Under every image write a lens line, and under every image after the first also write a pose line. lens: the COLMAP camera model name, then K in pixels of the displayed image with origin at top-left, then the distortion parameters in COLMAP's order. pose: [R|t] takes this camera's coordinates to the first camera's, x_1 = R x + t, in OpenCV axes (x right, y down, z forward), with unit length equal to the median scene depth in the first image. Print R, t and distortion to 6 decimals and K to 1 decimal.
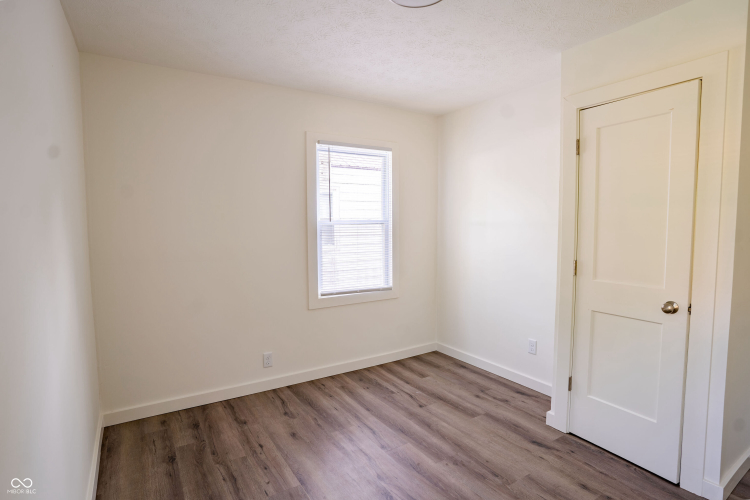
lens RADIAL K [[387.7, 0, 378.3], [0, 387.7, 249.4], [0, 0, 1]] dist [-0.046211, 0.000117]
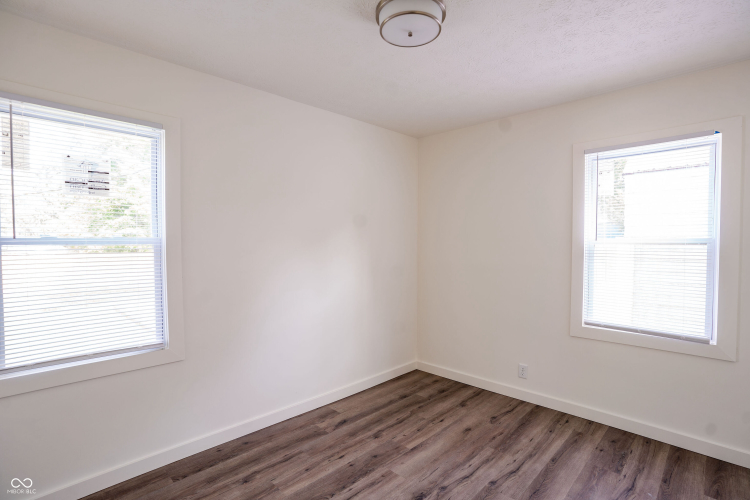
lens RADIAL K [[370.1, 0, 374.3], [0, 370.1, 247.8], [0, 0, 1]] dist [-0.063410, 0.021959]
pose [[0.221430, 0.020178, -0.974967, 0.608077], [-0.074438, 0.997219, 0.003732, -0.023188], [0.972331, 0.071748, 0.222317, 0.376517]]
